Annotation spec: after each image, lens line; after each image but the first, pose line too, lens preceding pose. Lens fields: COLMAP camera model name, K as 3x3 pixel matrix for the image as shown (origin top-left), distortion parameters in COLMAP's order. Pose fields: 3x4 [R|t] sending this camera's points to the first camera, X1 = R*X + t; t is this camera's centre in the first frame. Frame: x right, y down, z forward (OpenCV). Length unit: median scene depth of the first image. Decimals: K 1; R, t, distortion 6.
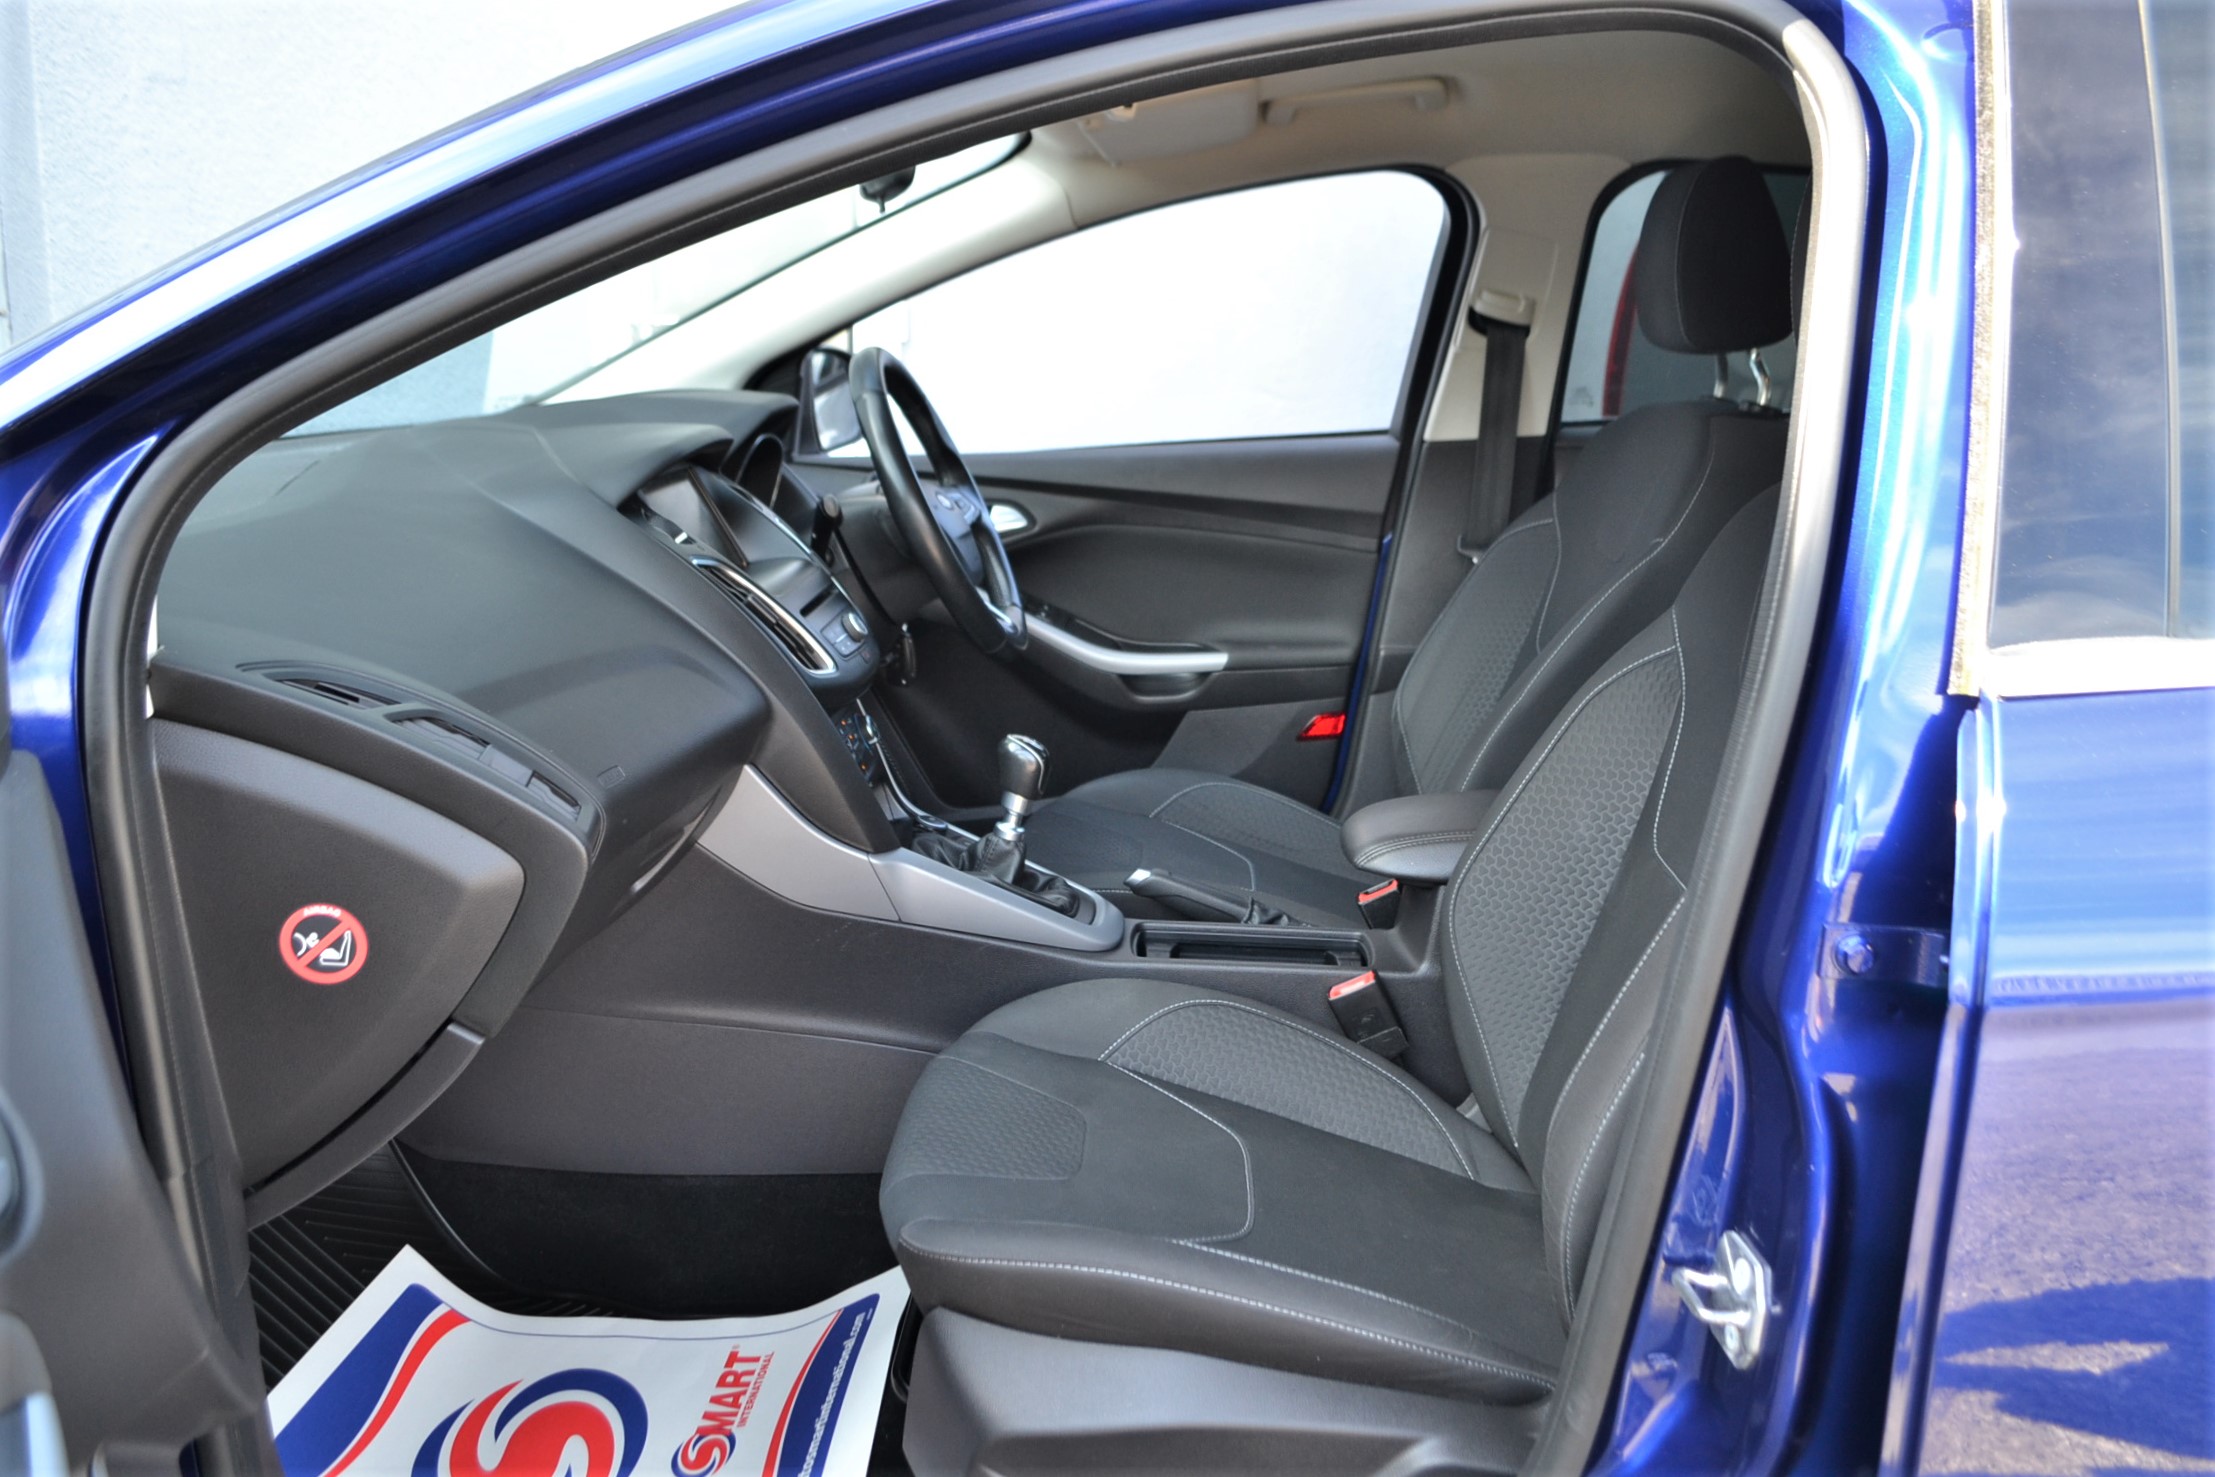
lens RADIAL K [[1787.0, 0, 1107.5], [0, 1787.0, 738.5], [0, 0, 1]] dist [-0.085233, 0.000715]
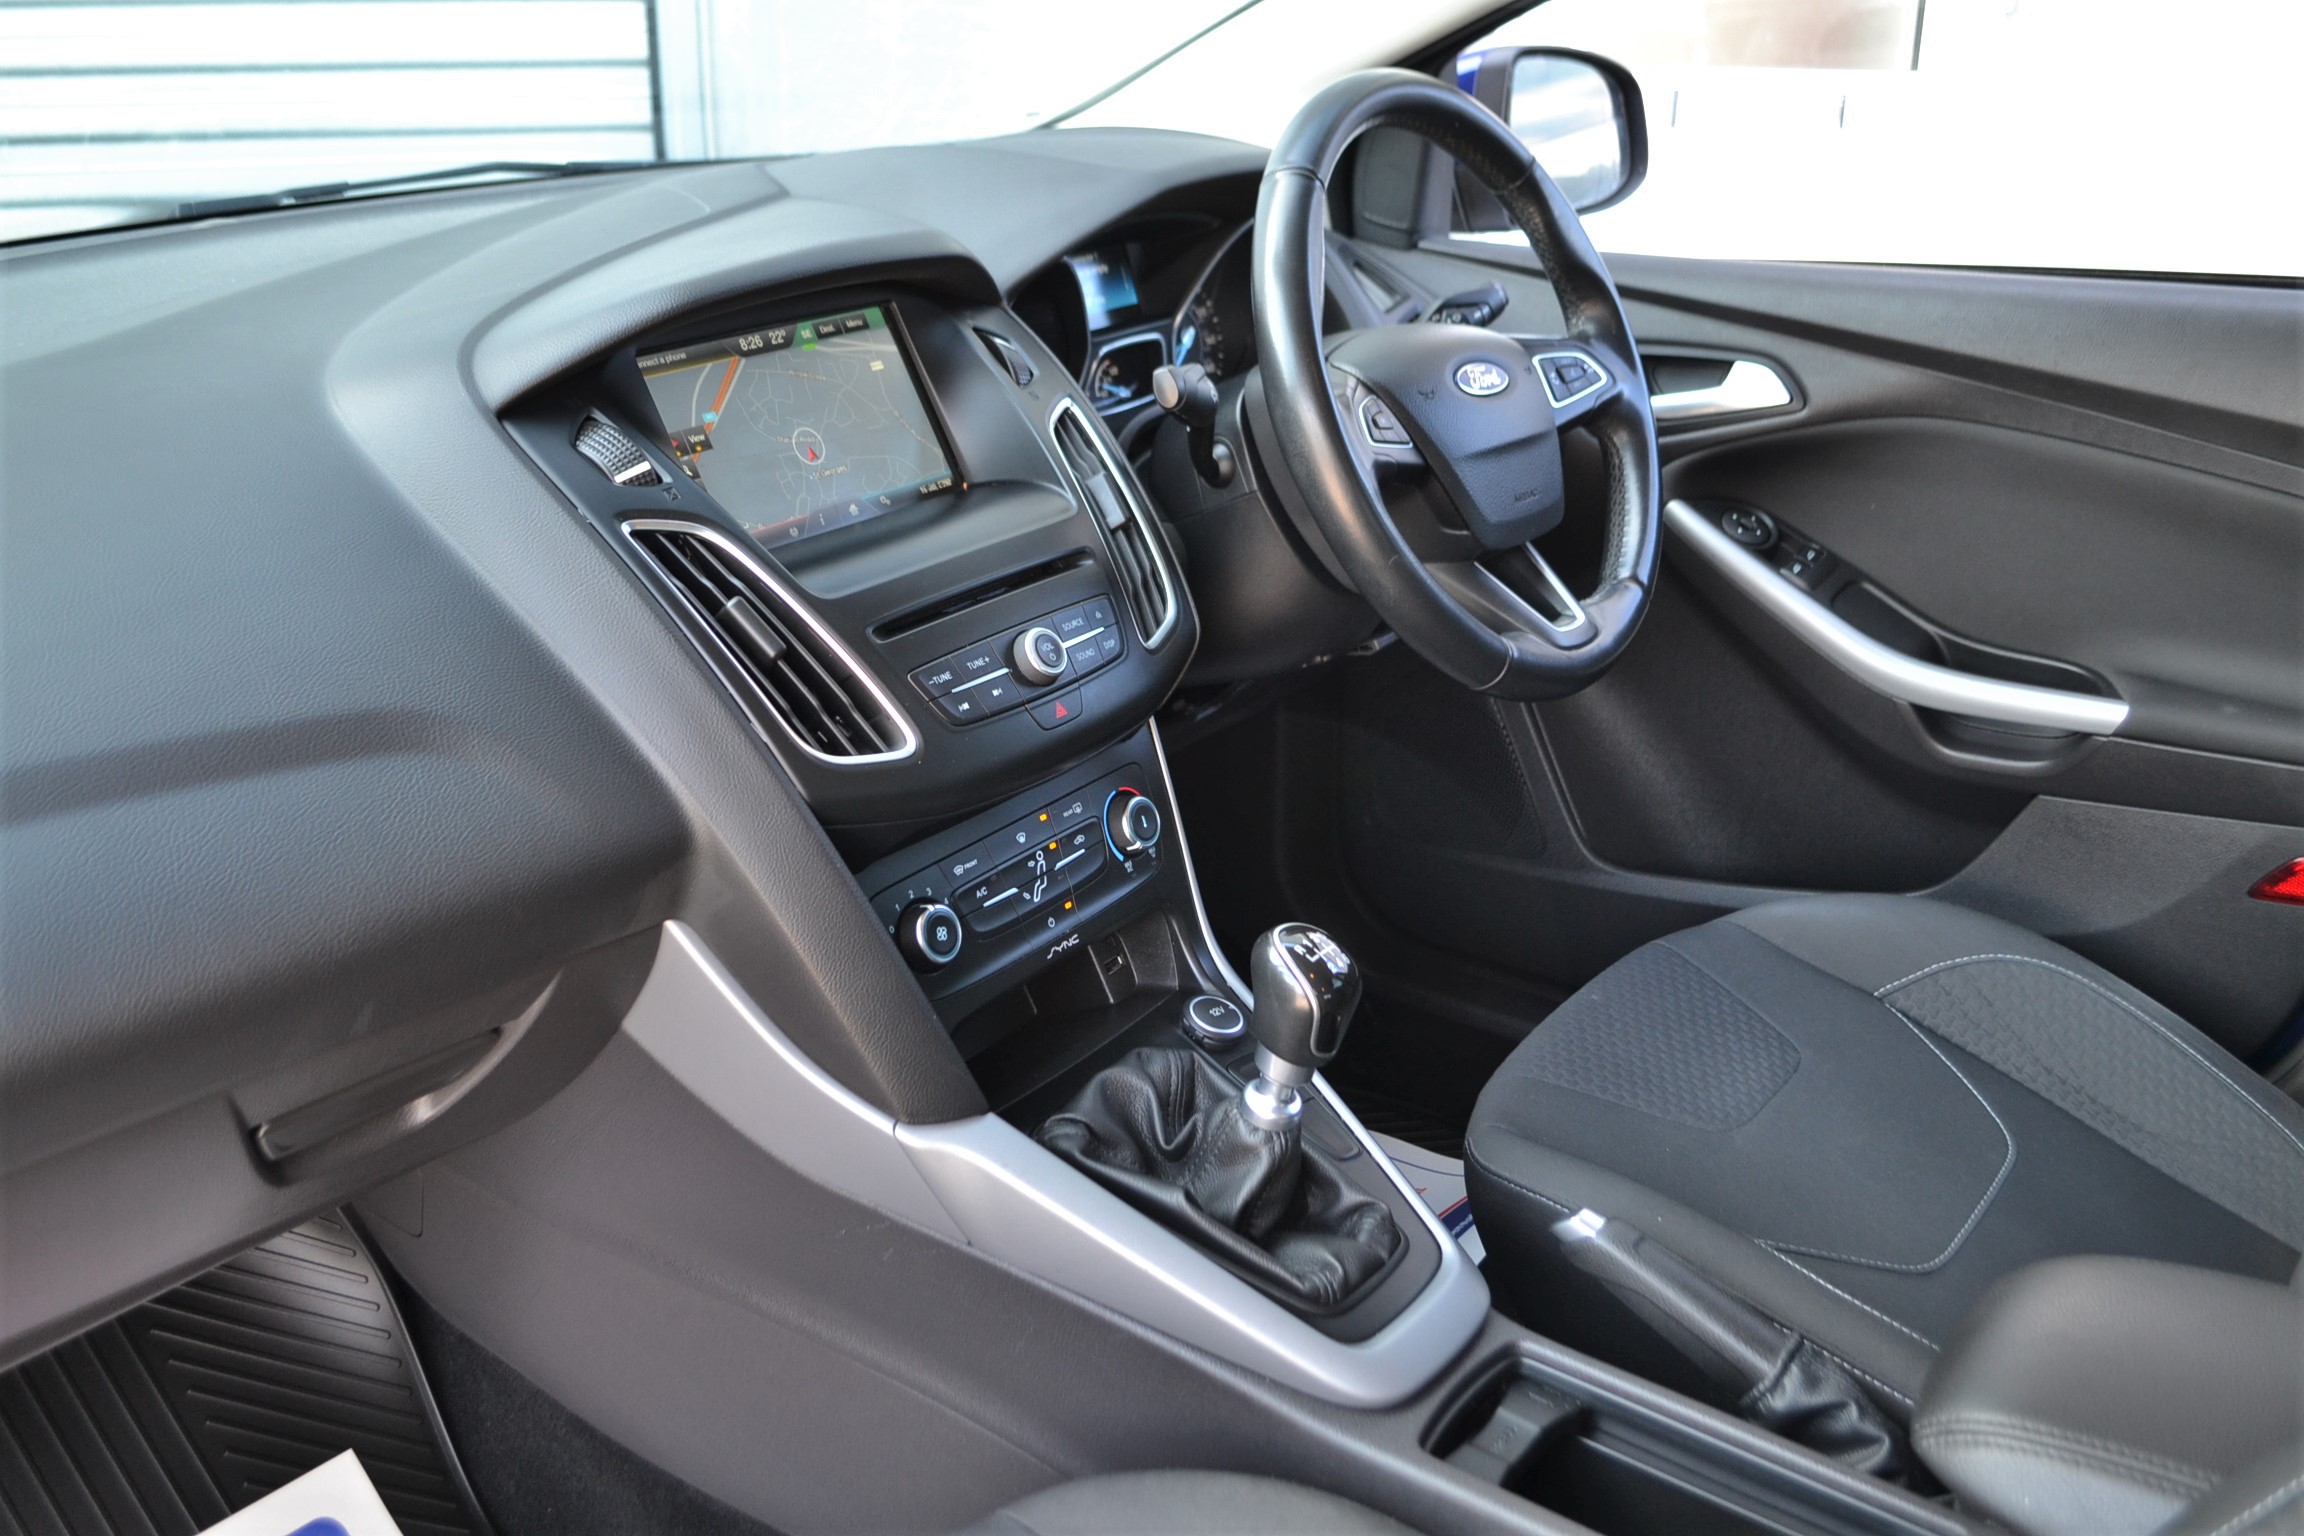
lens RADIAL K [[2117.1, 0, 1152.0], [0, 2117.1, 768.0], [0, 0, 1]] dist [-0.086861, 0.056124]
pose [[0.833767, 0.205312, -0.512523, 0.189041], [-0.129373, 0.975094, 0.180150, -0.133745], [0.536745, -0.083897, 0.839563, 0.462891]]
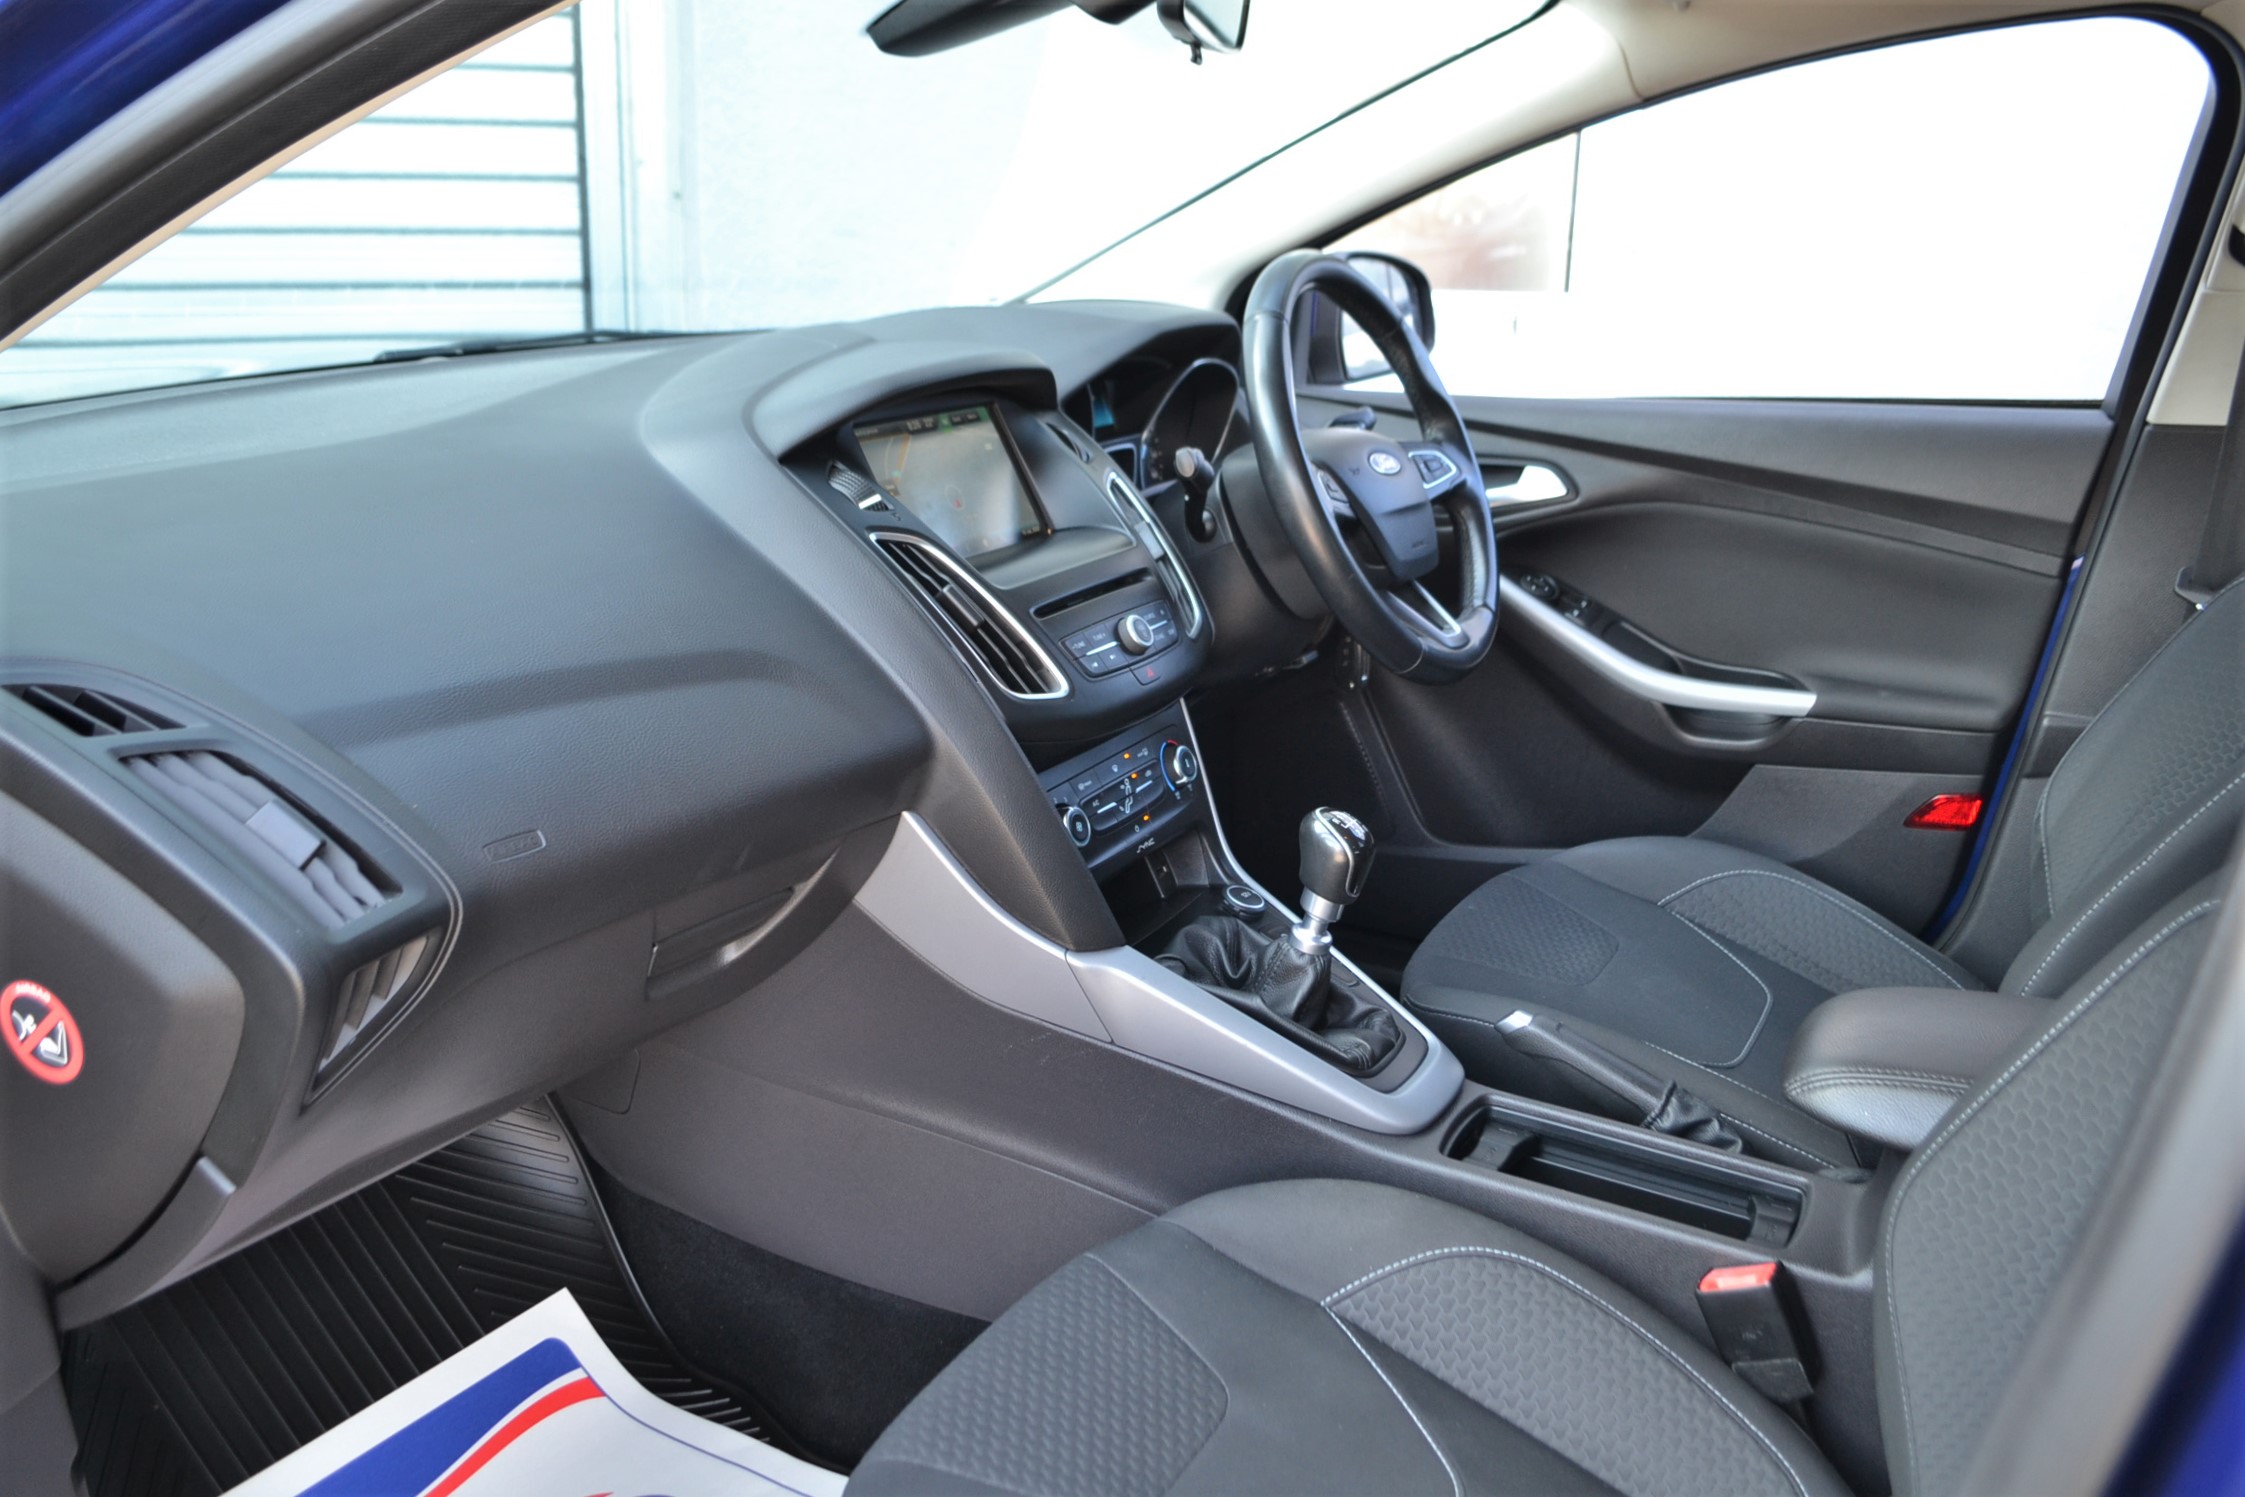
lens RADIAL K [[1811.3, 0, 1122.5], [0, 1811.3, 748.5], [0, 0, 1]] dist [-0.085233, 0.000715]
pose [[0.897098, 0.137136, -0.420009, 0.162134], [-0.113743, 0.990253, 0.080383, -0.069391], [0.426939, -0.024338, 0.903953, 0.292120]]
